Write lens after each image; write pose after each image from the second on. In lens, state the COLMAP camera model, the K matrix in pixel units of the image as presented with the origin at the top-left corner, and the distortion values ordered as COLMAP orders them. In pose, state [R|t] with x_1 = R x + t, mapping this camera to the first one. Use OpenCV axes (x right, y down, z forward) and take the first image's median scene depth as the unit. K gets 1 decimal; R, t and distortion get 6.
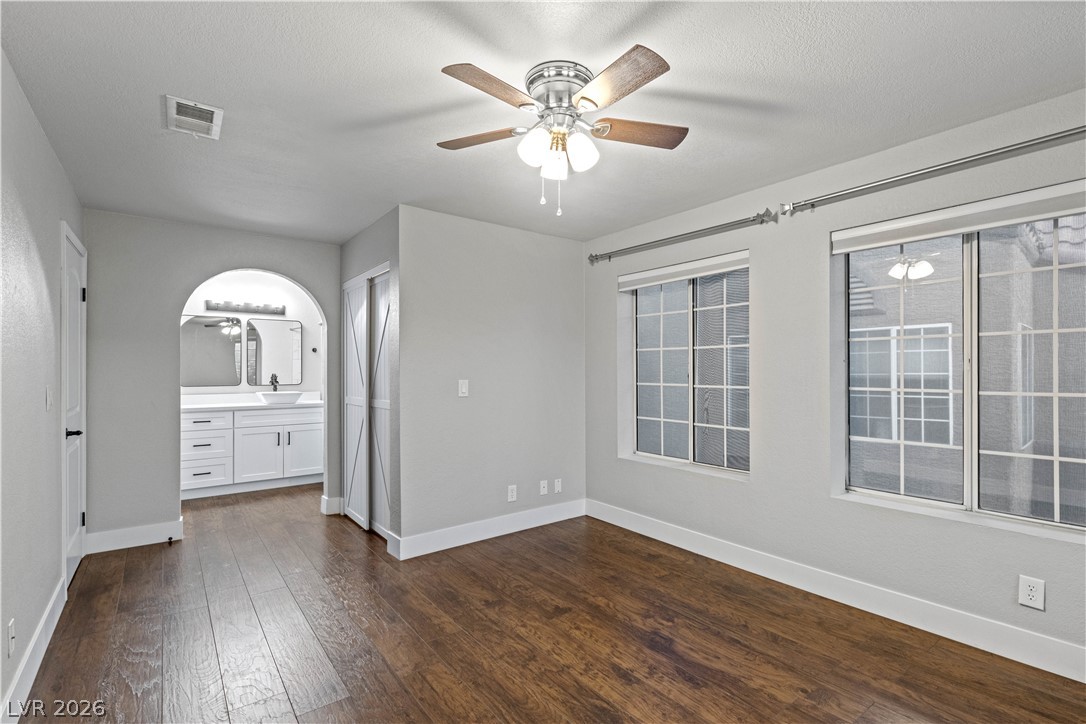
lens RADIAL K [[488.9, 0, 545.4], [0, 488.9, 367.2], [0, 0, 1]] dist [-0.001251, -0.000506]
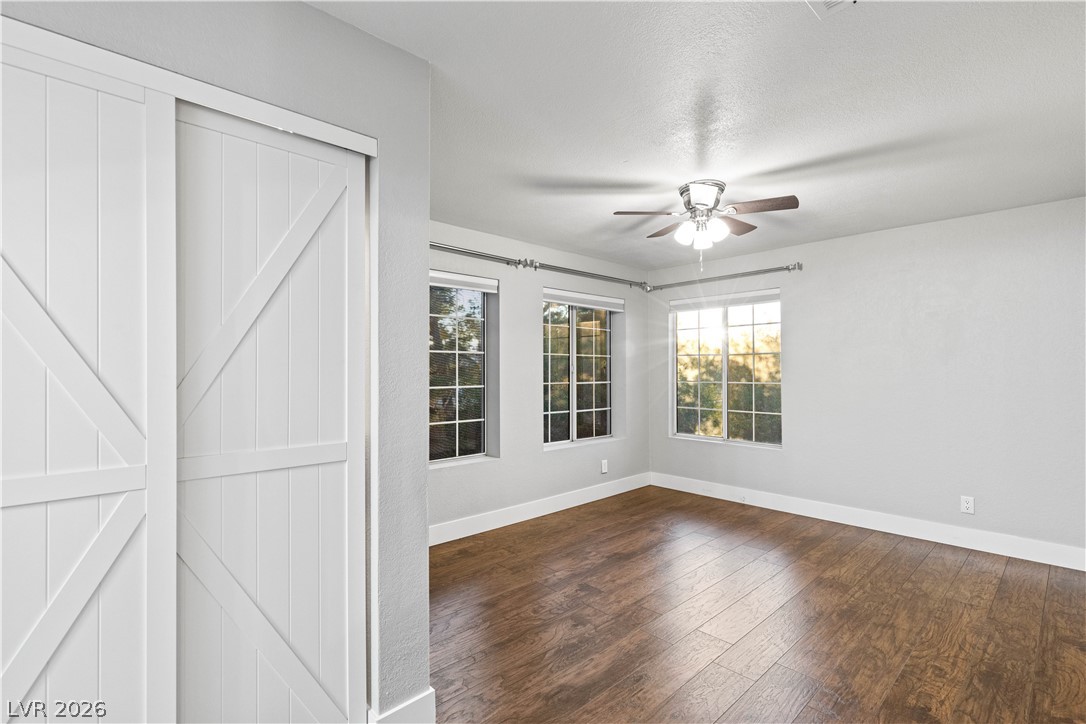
lens RADIAL K [[488.9, 0, 546.1], [0, 488.9, 364.8], [0, 0, 1]] dist [-0.001251, -0.000506]
pose [[-0.076374, 0.013869, 0.996983, -1.069180], [-0.001202, 0.999901, -0.014001, 0.000567], [-0.997079, -0.002267, -0.076349, 1.155972]]
